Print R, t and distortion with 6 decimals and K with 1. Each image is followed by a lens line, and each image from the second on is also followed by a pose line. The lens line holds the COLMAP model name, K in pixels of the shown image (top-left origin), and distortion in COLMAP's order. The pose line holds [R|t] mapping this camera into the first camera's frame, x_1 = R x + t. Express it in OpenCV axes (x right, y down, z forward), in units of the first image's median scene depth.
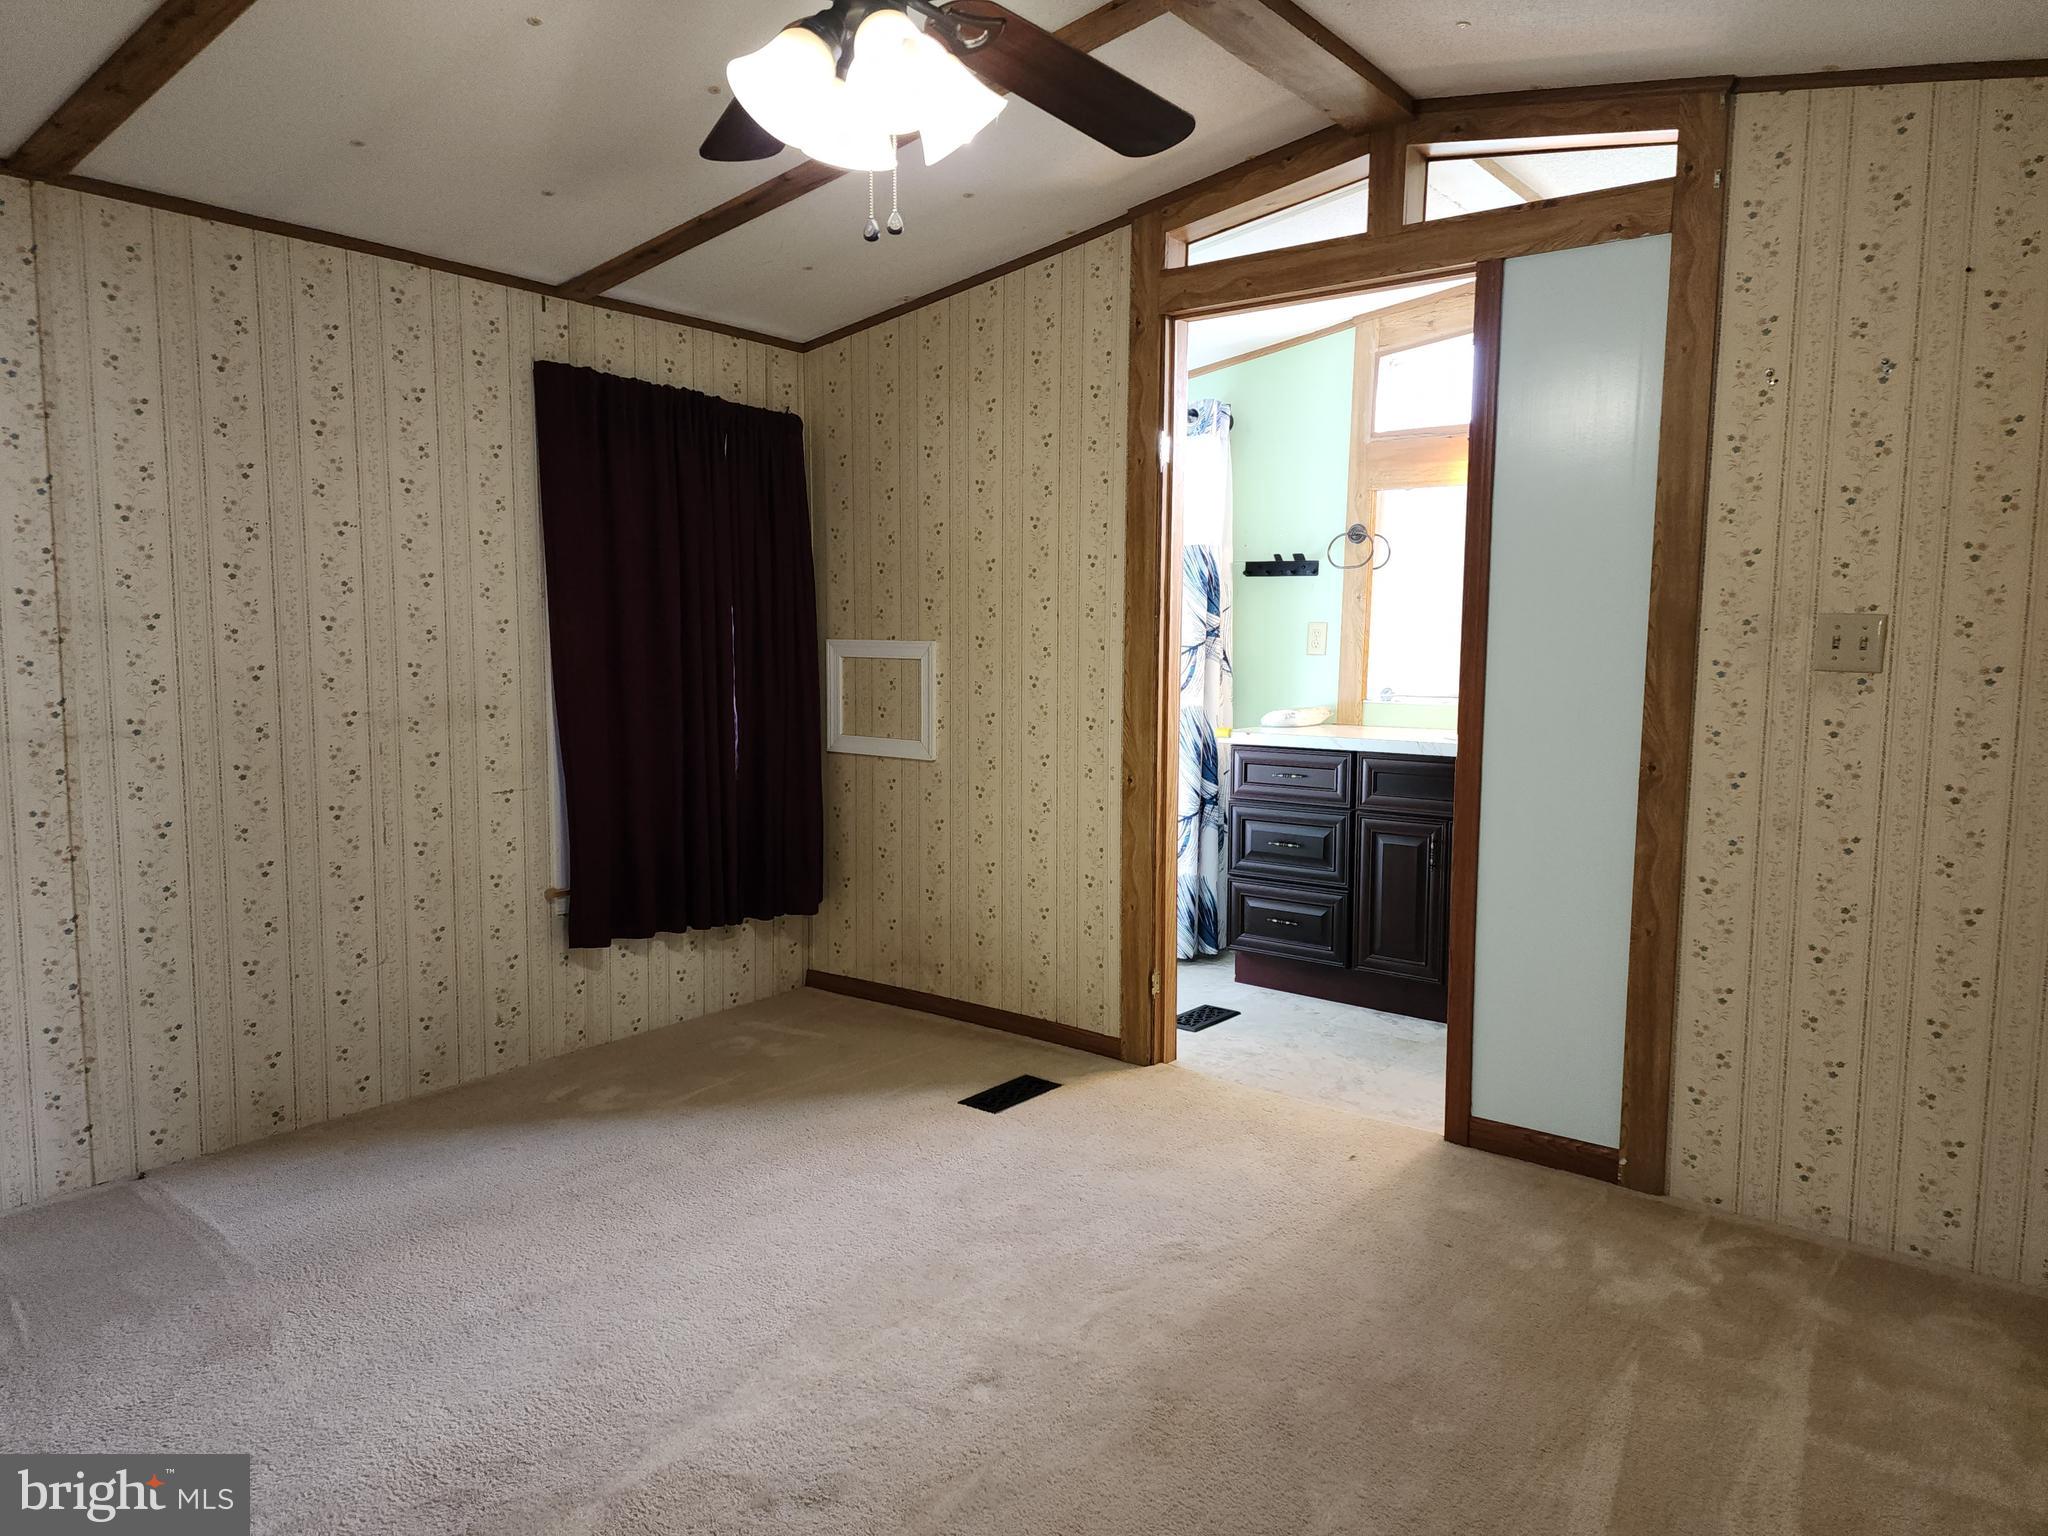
lens RADIAL K [[1360.7, 0, 1024.0], [0, 1360.7, 768.0], [0, 0, 1]] dist [0.069842, -0.067203]
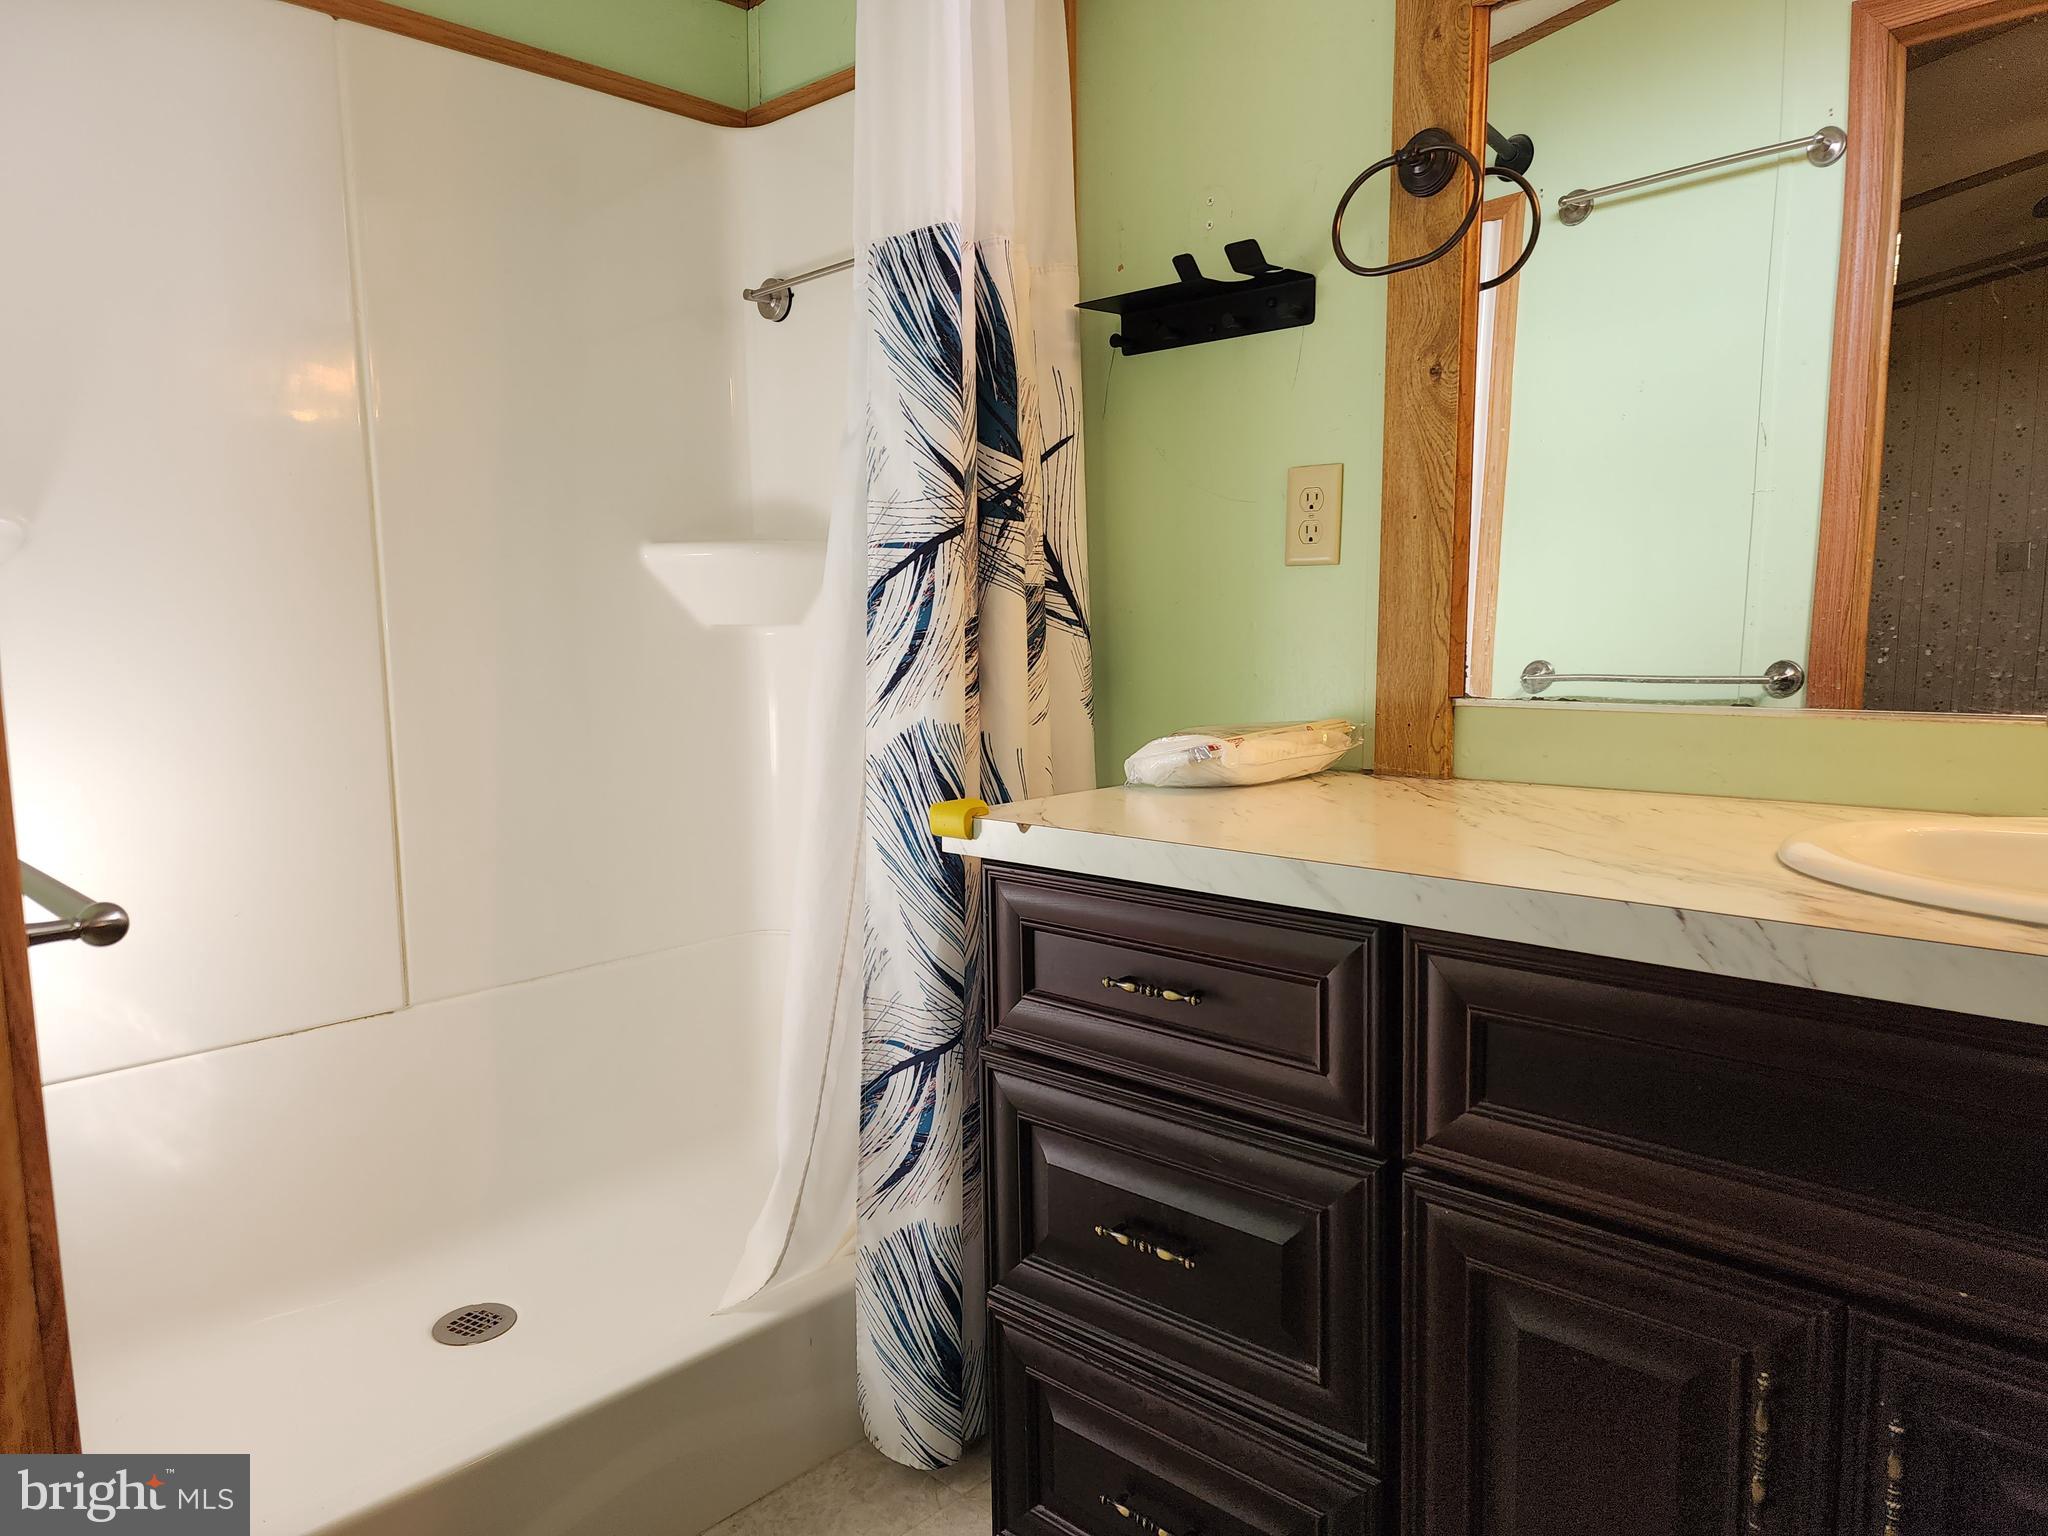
lens RADIAL K [[1360.7, 0, 1024.0], [0, 1360.7, 768.0], [0, 0, 1]] dist [0.069842, -0.067203]
pose [[0.994740, -0.014012, -0.101472, 0.246574], [0.015774, 0.999738, 0.016582, -0.055085], [0.101213, -0.018096, 0.994700, 0.917720]]
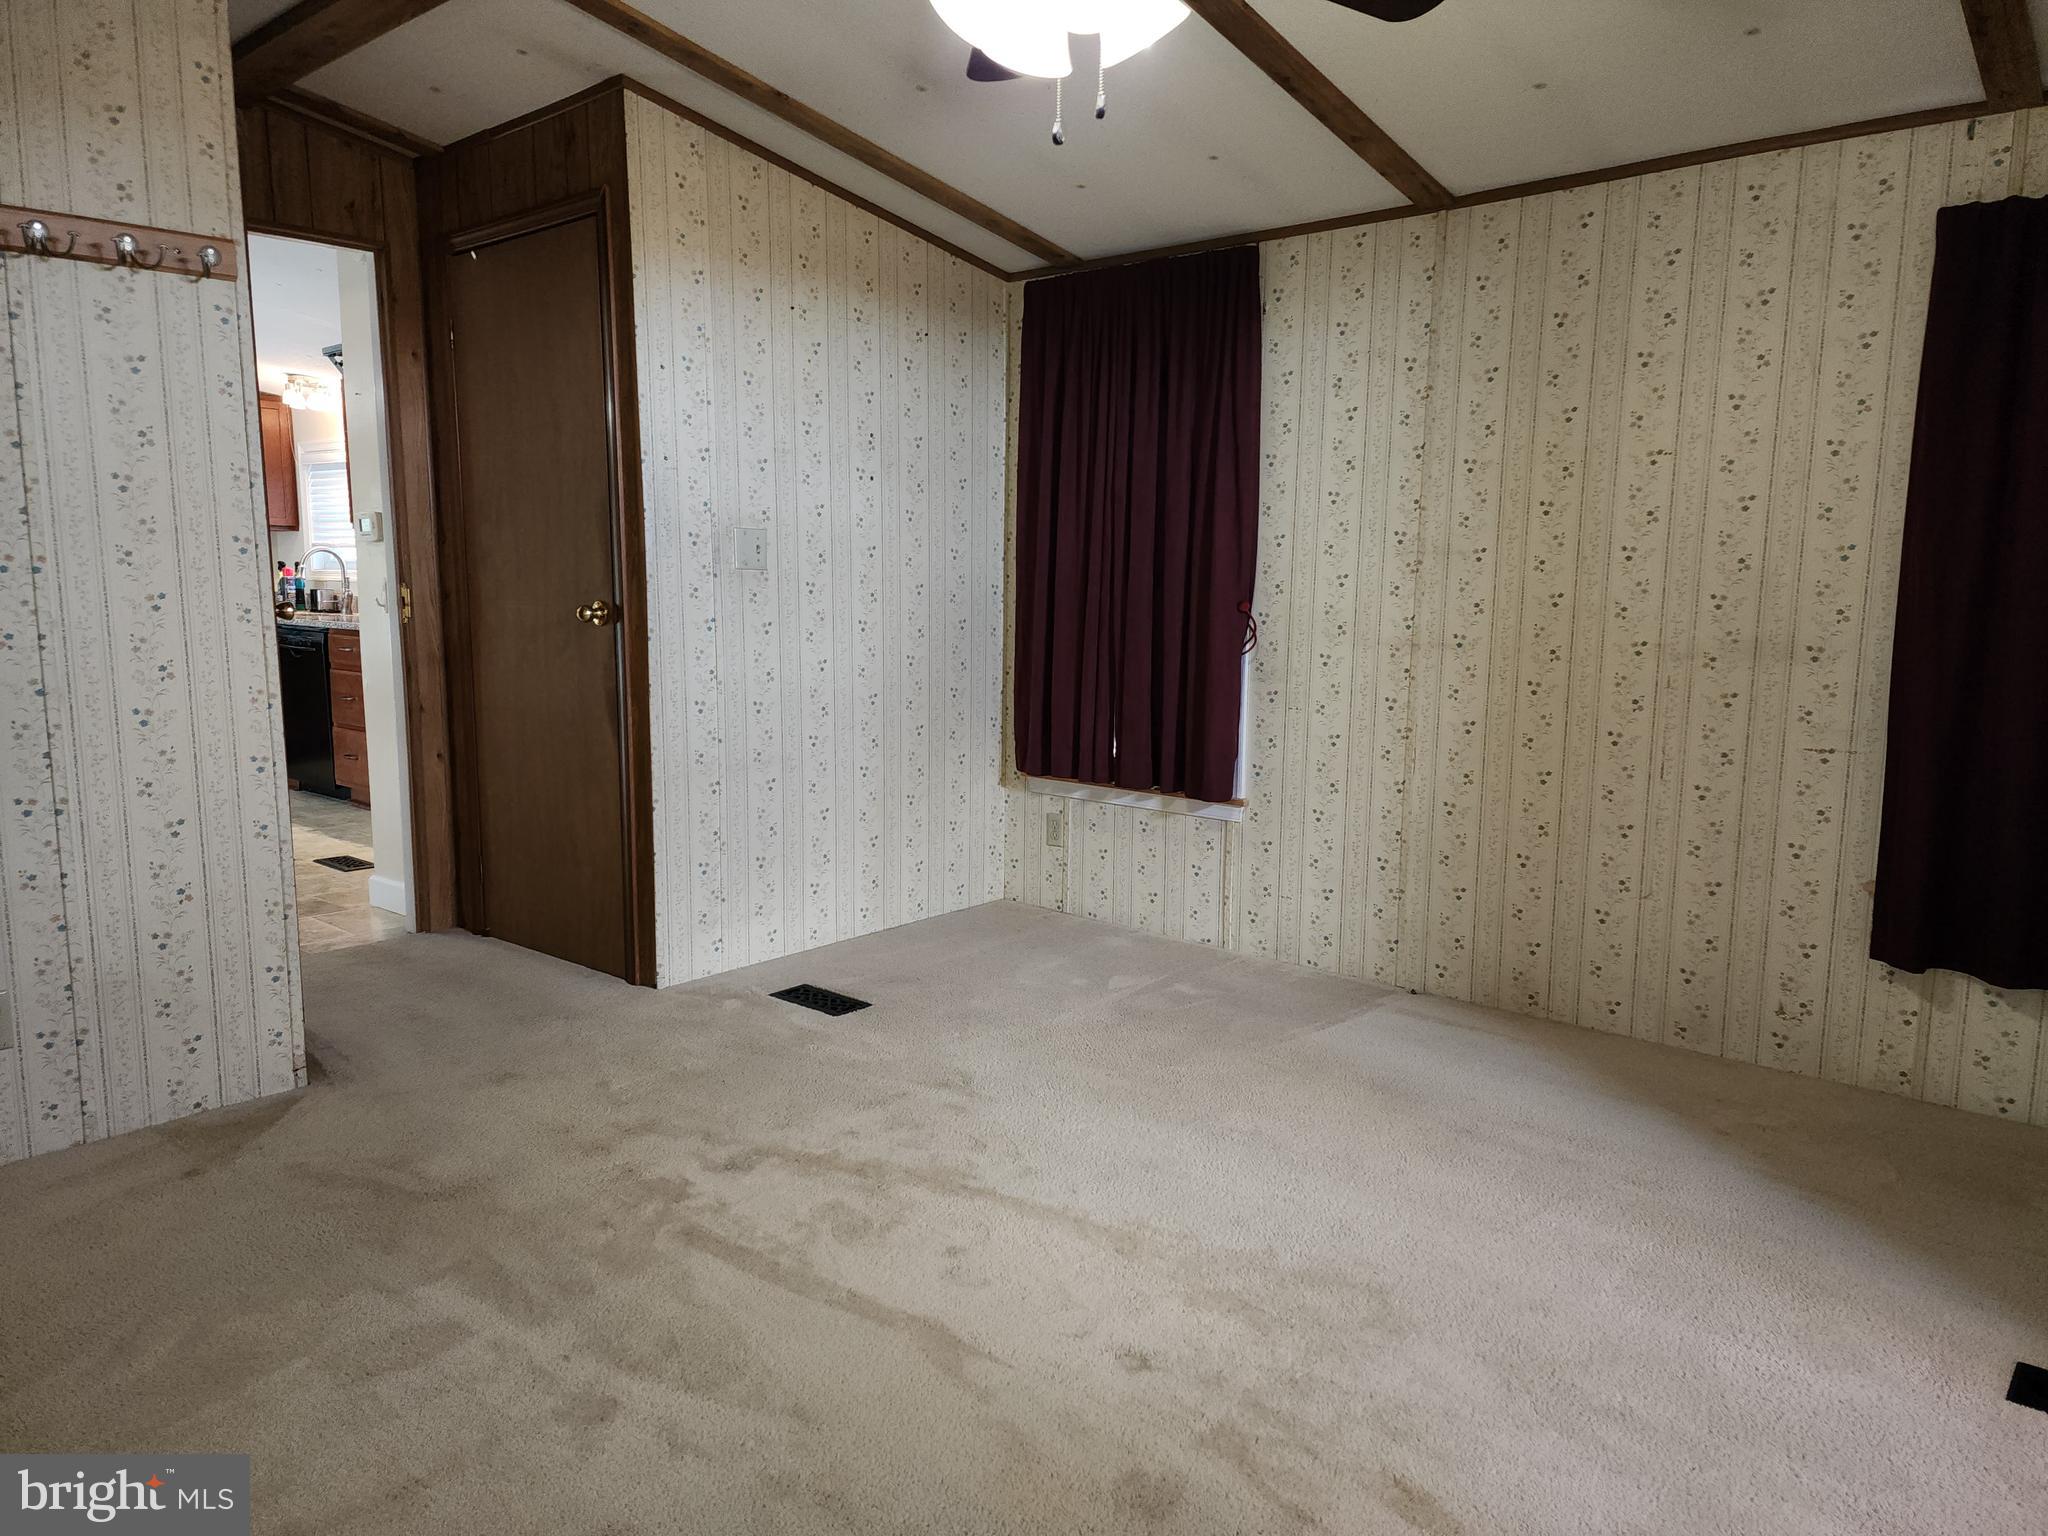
lens RADIAL K [[1360.7, 0, 1024.0], [0, 1360.7, 768.0], [0, 0, 1]] dist [0.069842, -0.067203]
pose [[-0.056947, 0.134831, -0.989231, 0.502665], [-0.106500, 0.984365, 0.140299, -0.039790], [0.992681, 0.113343, -0.041697, 0.559352]]
